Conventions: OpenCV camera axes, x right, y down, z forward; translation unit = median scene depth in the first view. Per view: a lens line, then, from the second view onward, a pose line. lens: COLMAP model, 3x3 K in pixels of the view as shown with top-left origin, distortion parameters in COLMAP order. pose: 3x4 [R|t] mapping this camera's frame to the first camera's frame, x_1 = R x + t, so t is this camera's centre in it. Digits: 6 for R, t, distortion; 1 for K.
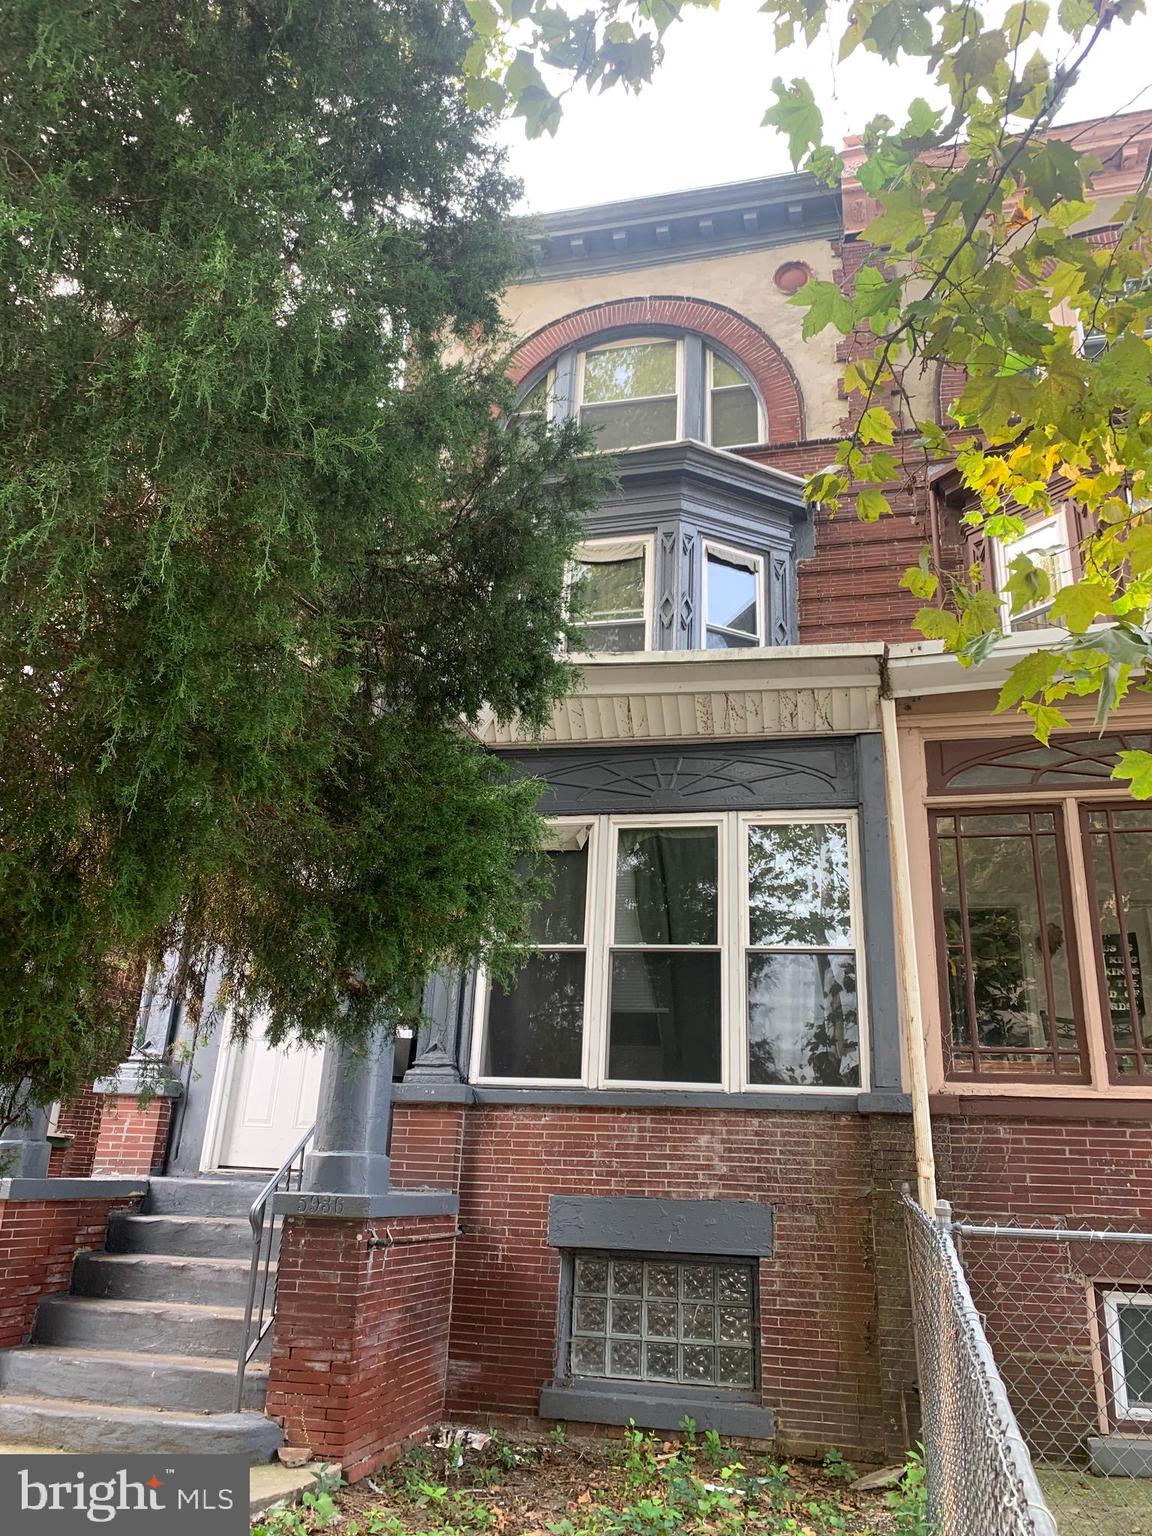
lens RADIAL K [[1151.8, 0, 577.1], [0, 1151.8, 763.9], [0, 0, 1]] dist [0.005065, 0.001749]
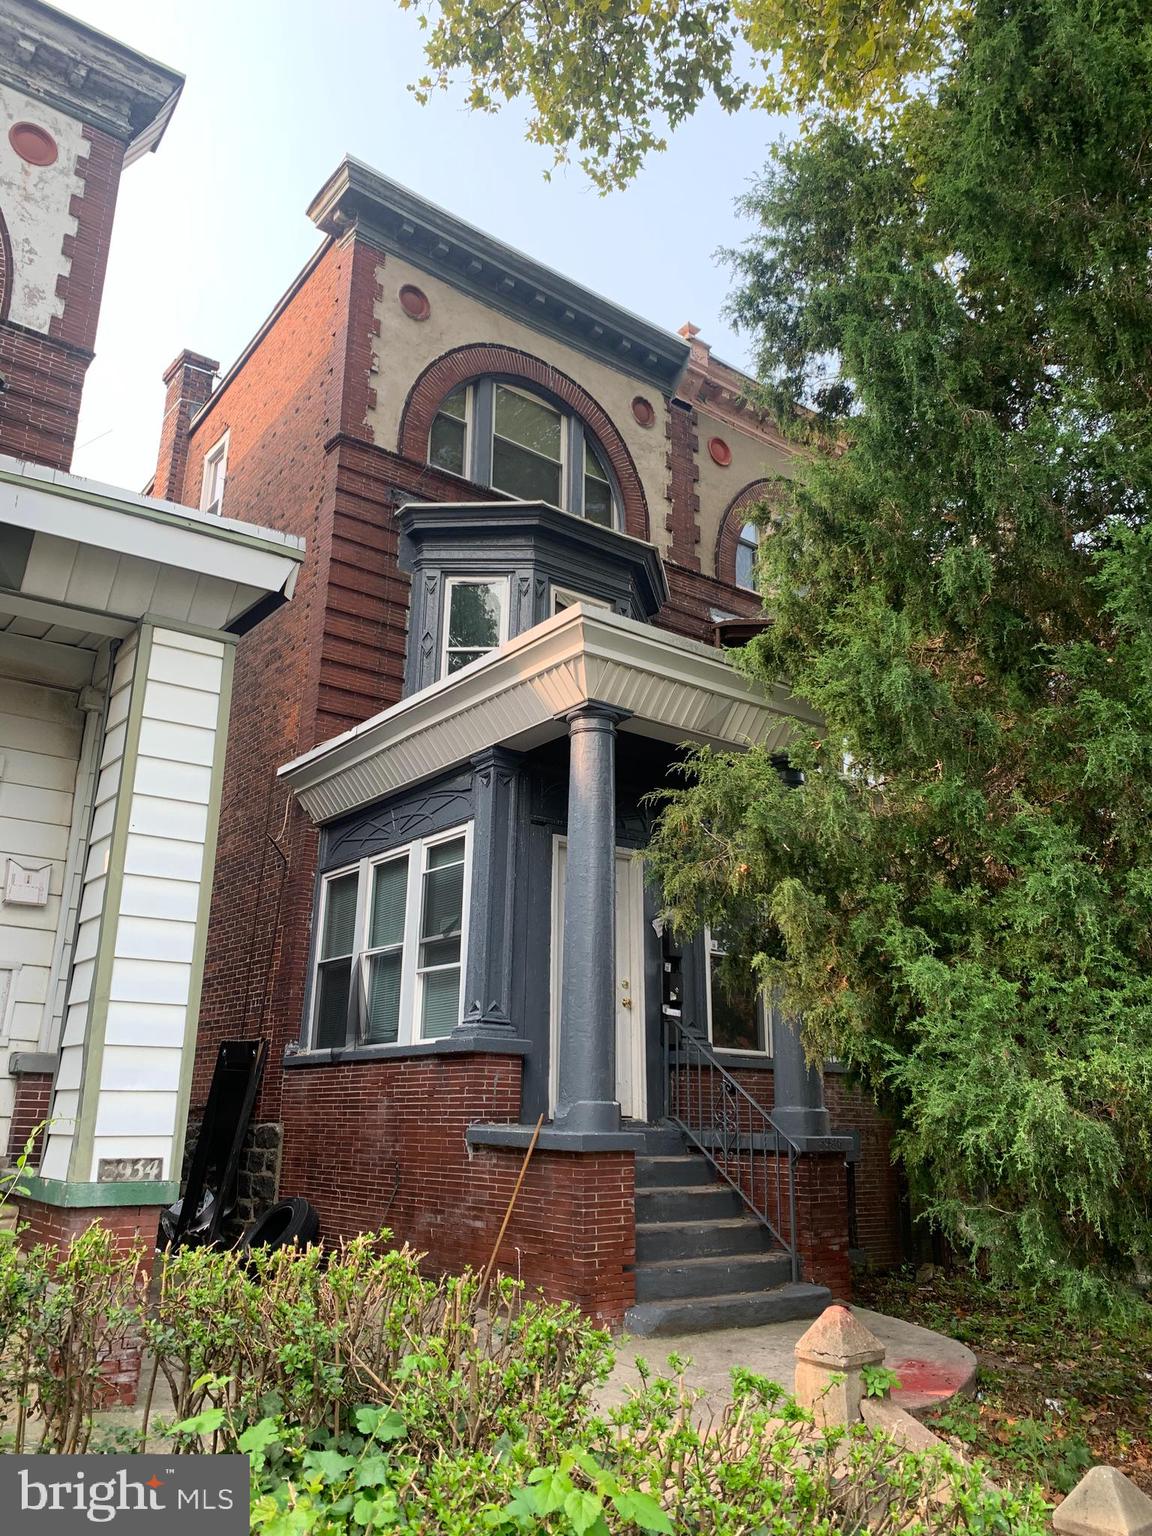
lens RADIAL K [[1151.8, 0, 576.0], [0, 1151.8, 770.0], [0, 0, 1]] dist [0.005065, 0.001749]
pose [[0.629864, 0.201722, 0.750053, -0.729154], [-0.255622, 0.965726, -0.045065, 0.033386], [-0.733436, -0.163346, 0.659840, 0.156147]]
